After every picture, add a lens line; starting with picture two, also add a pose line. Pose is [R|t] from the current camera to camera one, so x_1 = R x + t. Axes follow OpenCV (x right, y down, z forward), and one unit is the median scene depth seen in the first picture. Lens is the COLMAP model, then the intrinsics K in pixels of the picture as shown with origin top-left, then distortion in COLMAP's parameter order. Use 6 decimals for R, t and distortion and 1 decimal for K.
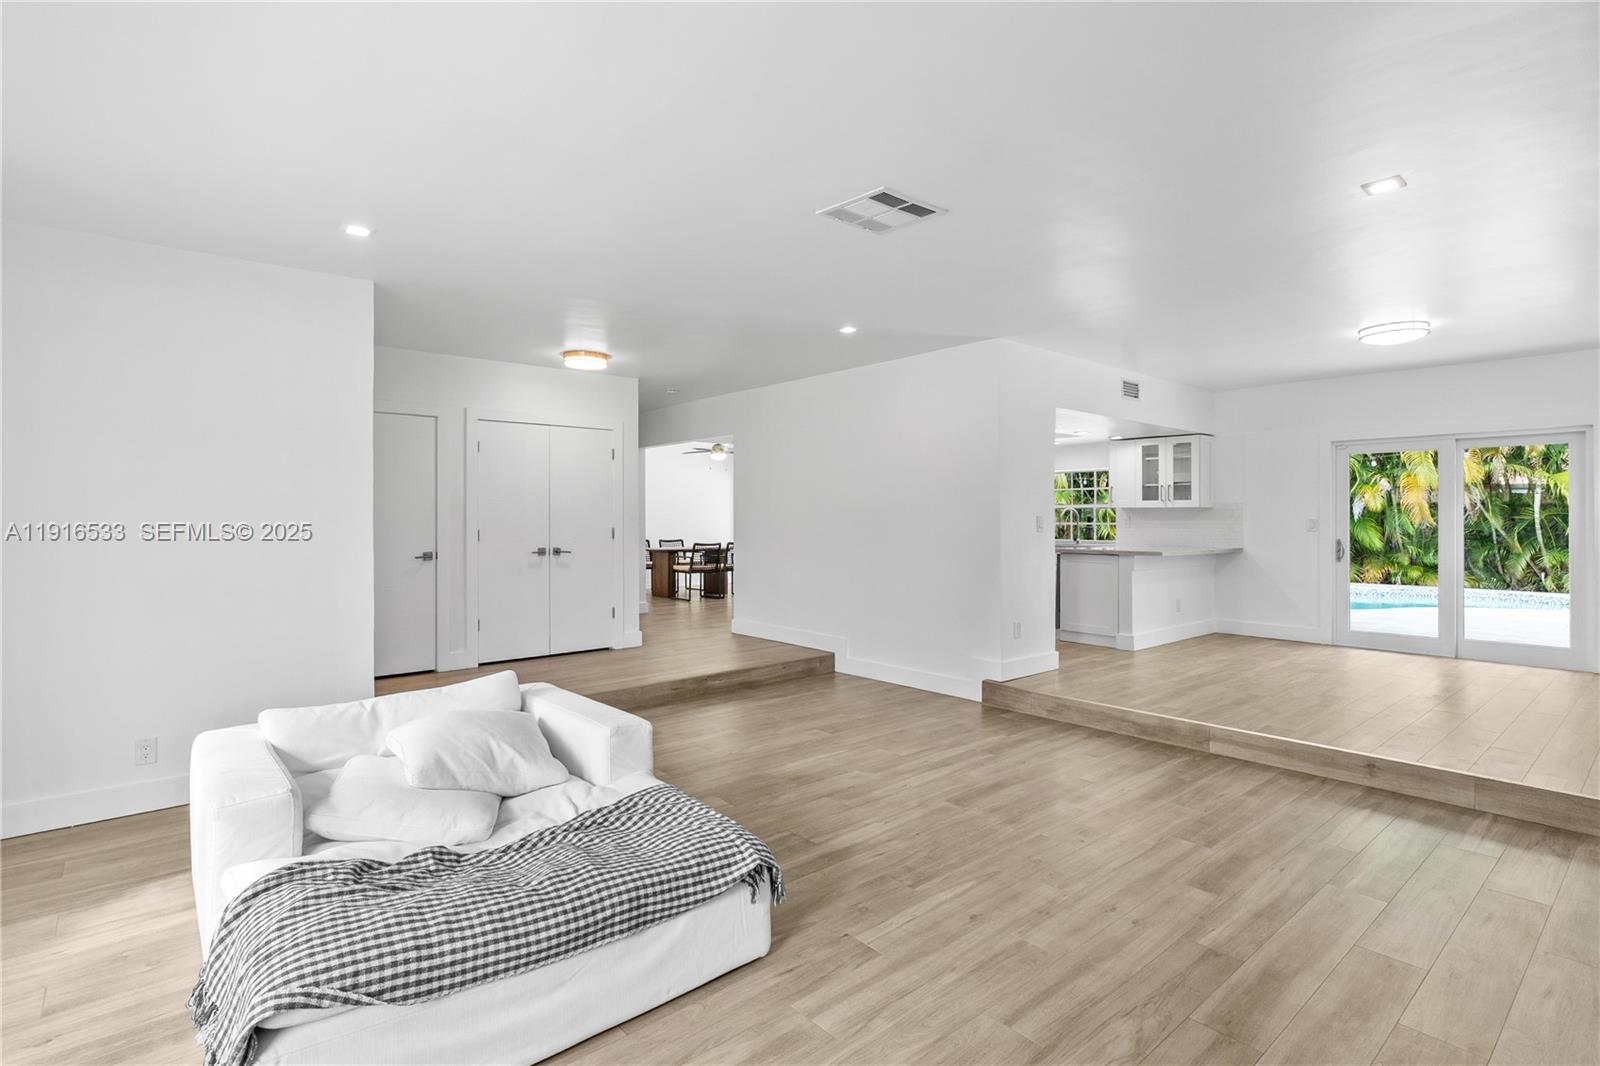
lens RADIAL K [[773.5, 0, 799.5], [0, 773.5, 525.8], [0, 0, 1]] dist [0.000264, 0.000004]
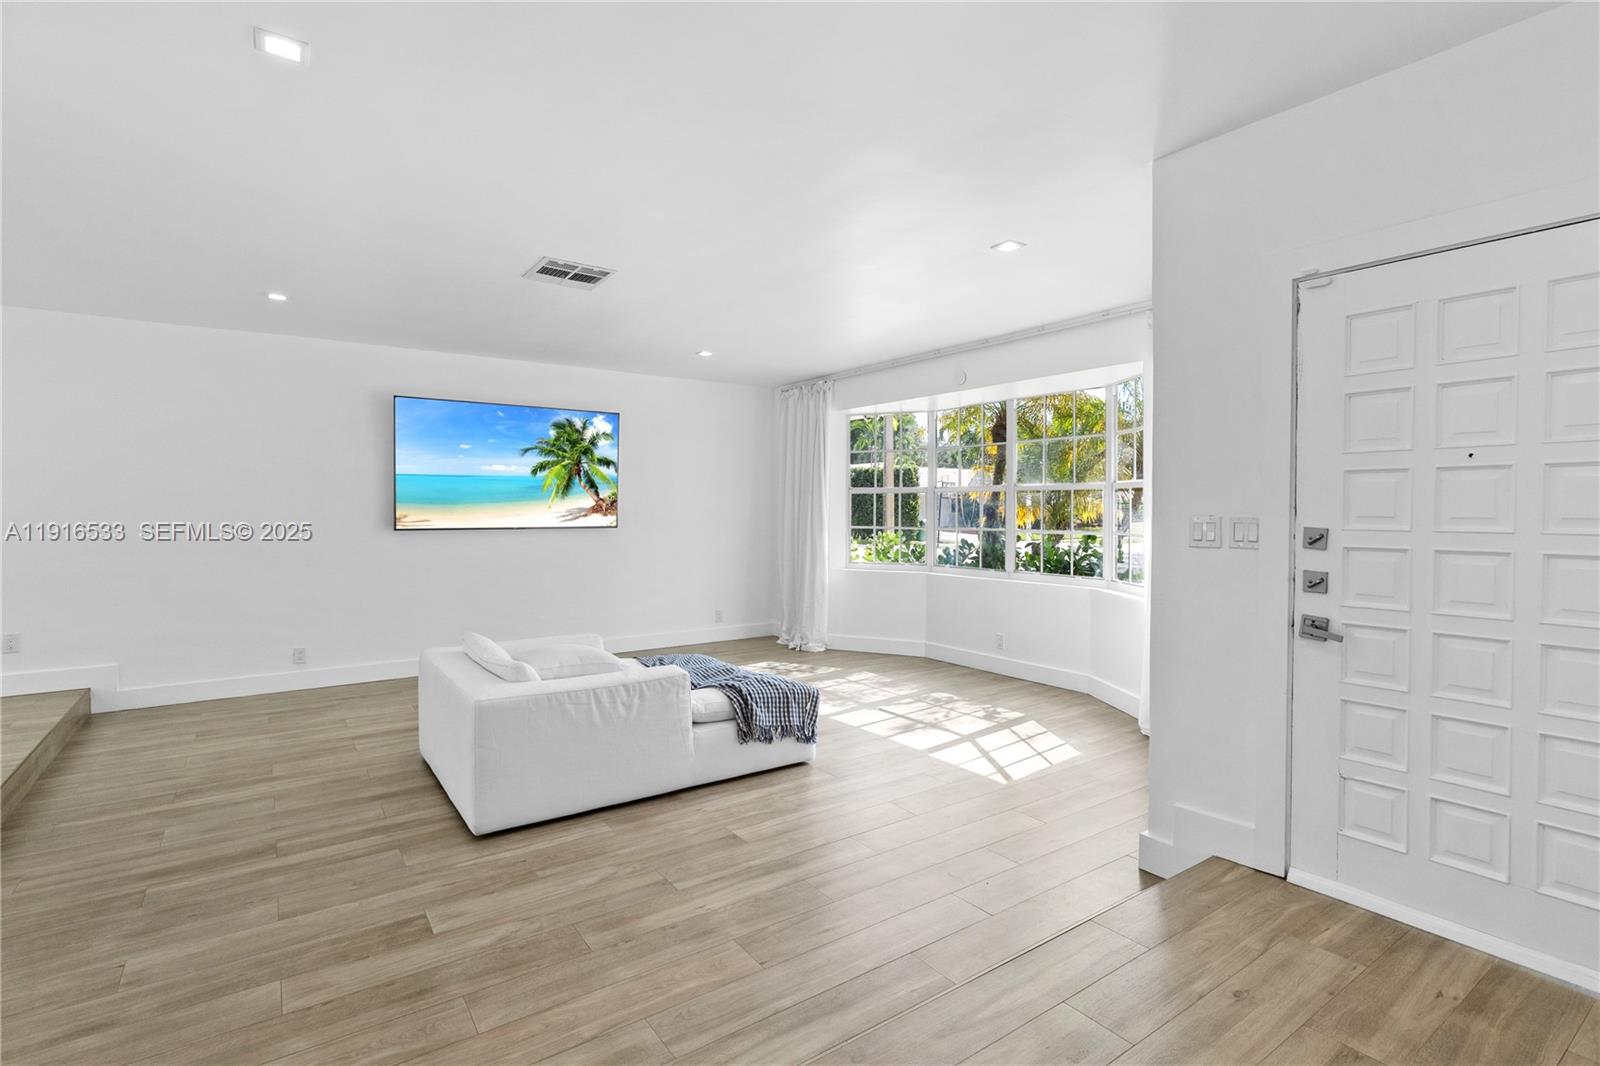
lens RADIAL K [[773.5, 0, 800.6], [0, 773.5, 526.4], [0, 0, 1]] dist [0.000264, 0.000004]
pose [[-0.996375, -0.003983, 0.084981, -0.289360], [-0.001643, 0.999618, 0.027583, -0.017377], [-0.085058, 0.027343, -0.996001, 1.657639]]
